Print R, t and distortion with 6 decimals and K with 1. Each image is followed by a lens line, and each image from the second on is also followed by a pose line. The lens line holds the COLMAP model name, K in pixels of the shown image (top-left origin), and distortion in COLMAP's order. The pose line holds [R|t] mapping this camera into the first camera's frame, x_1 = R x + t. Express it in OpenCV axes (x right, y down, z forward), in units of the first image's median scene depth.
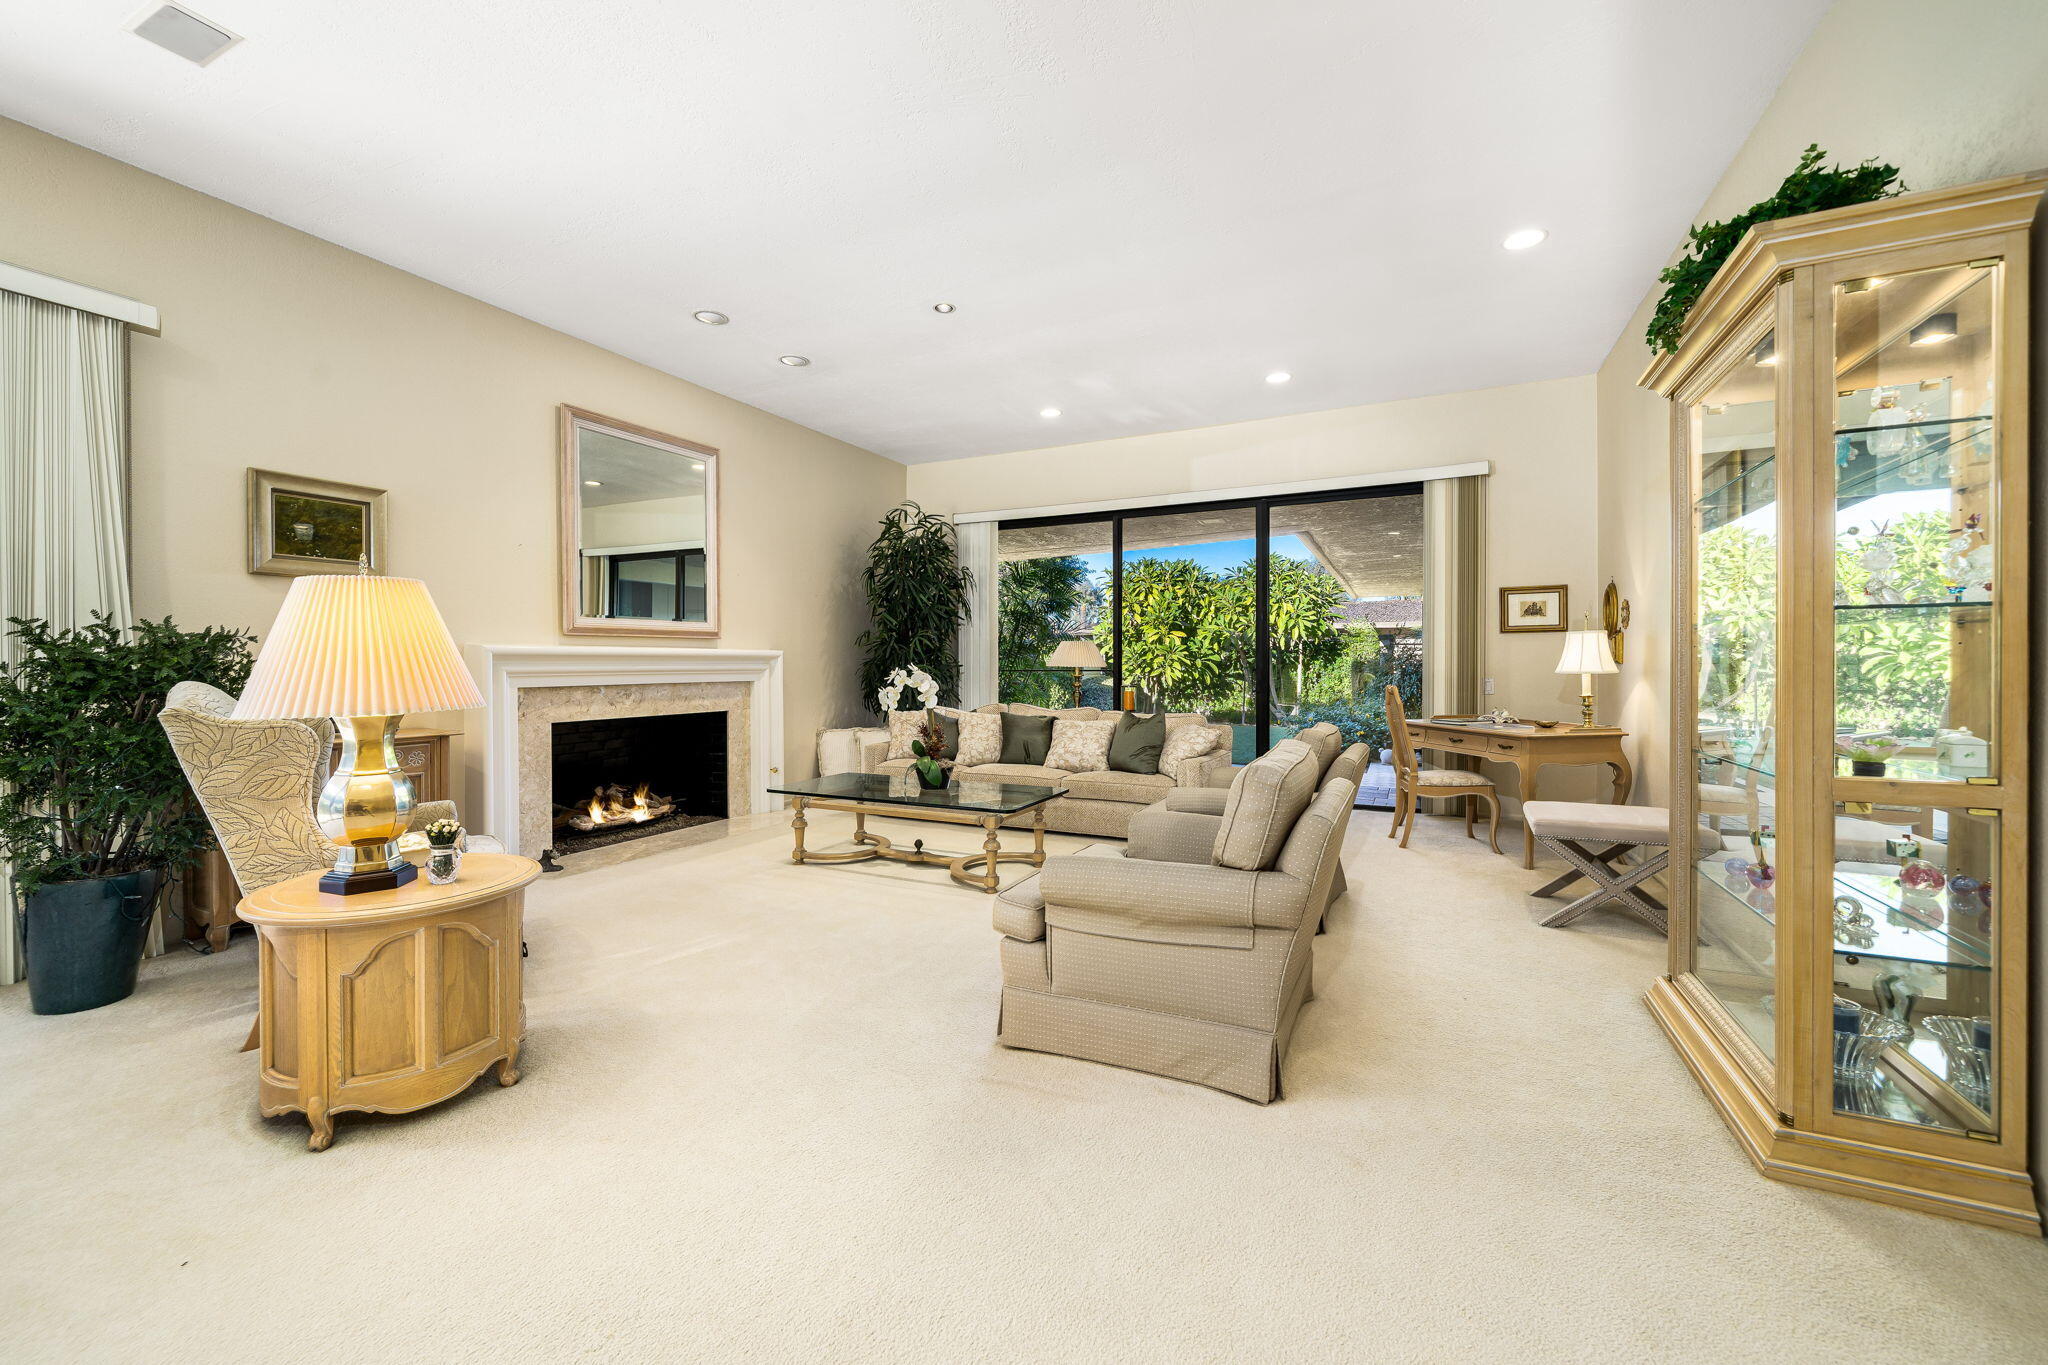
lens RADIAL K [[818.3, 0, 1010.8], [0, 818.3, 668.5], [0, 0, 1]] dist [0.000024, -0.000479]
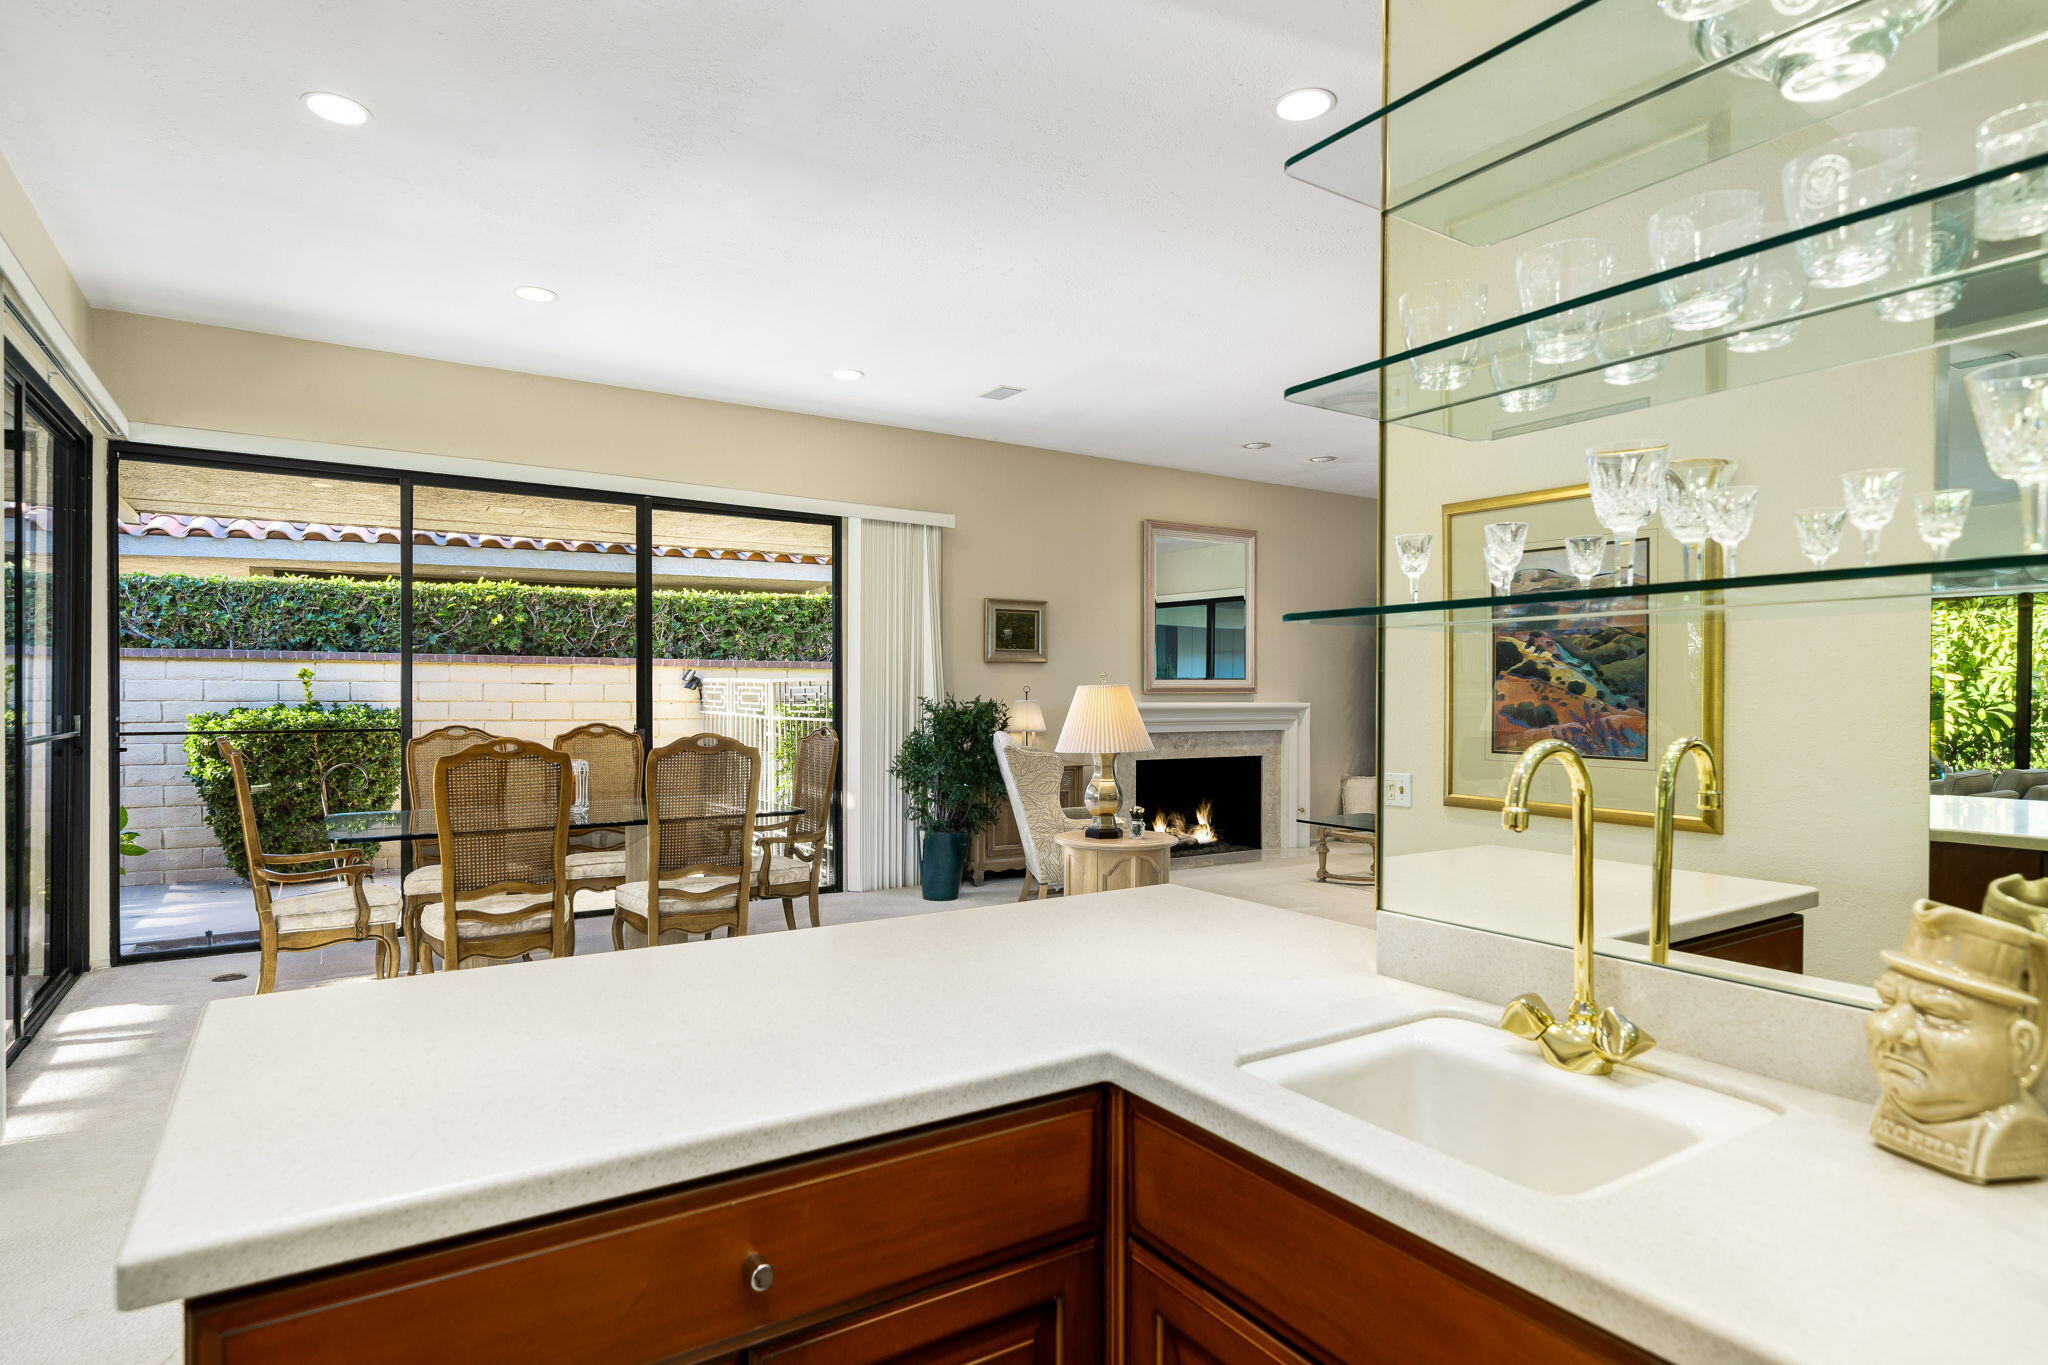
lens RADIAL K [[1053.5, 0, 1007.6], [0, 1053.5, 692.9], [0, 0, 1]] dist [-0.001162, -0.003646]
pose [[0.850630, 0.007081, -0.525718, 0.132653], [-0.011053, 0.999929, -0.004416, -0.026688], [0.525649, 0.009568, 0.850648, -0.464688]]
